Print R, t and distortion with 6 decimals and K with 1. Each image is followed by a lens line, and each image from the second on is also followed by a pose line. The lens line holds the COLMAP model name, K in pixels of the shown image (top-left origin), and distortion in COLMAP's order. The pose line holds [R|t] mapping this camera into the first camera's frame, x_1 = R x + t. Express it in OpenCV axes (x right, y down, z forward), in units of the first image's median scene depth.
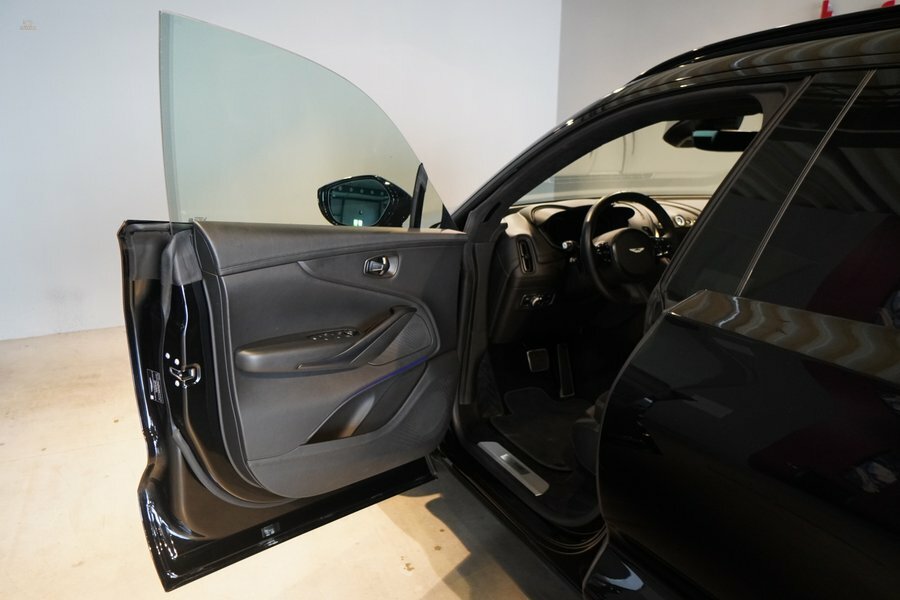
lens RADIAL K [[698.1, 0, 450.0], [0, 698.1, 300.0], [0, 0, 1]] dist [0.040166, 0.002149]
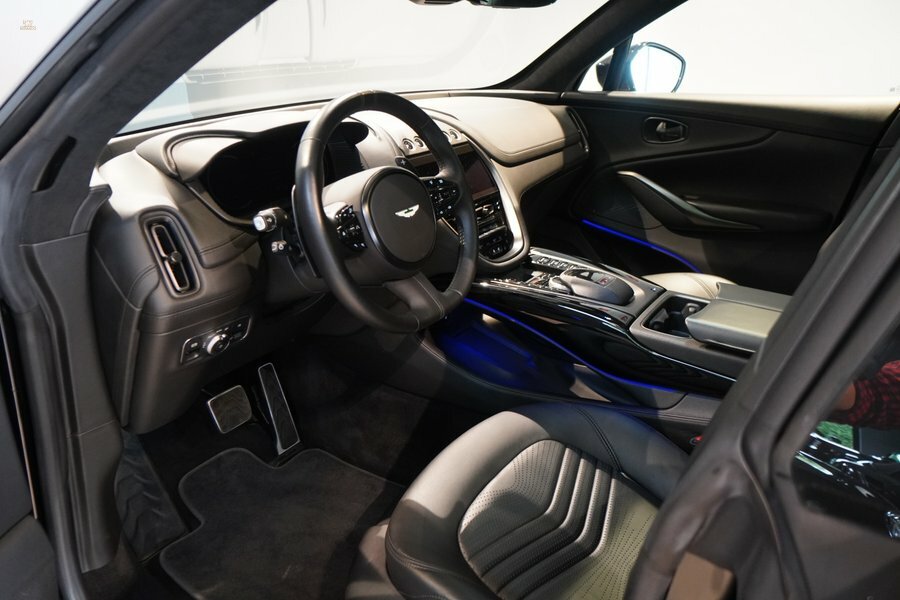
lens RADIAL K [[698.1, 0, 450.0], [0, 698.1, 300.0], [0, 0, 1]] dist [0.040166, 0.002149]
pose [[0.877215, -0.193575, 0.439344, 0.062324], [0.133246, 0.977325, 0.164565, -0.084773], [-0.461237, -0.085819, 0.883117, 0.526792]]
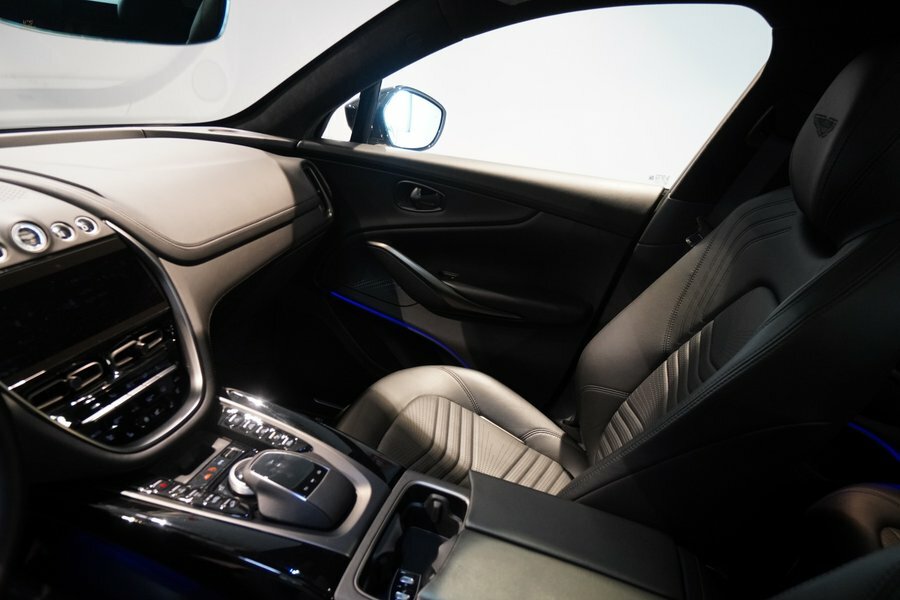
lens RADIAL K [[549.2, 0, 450.0], [0, 549.2, 300.0], [0, 0, 1]] dist [-0.005890, -0.001130]
pose [[0.709318, -0.245559, 0.660733, 0.234567], [0.078111, 0.958968, 0.272542, -0.134622], [-0.700547, -0.141708, 0.699394, 0.668038]]
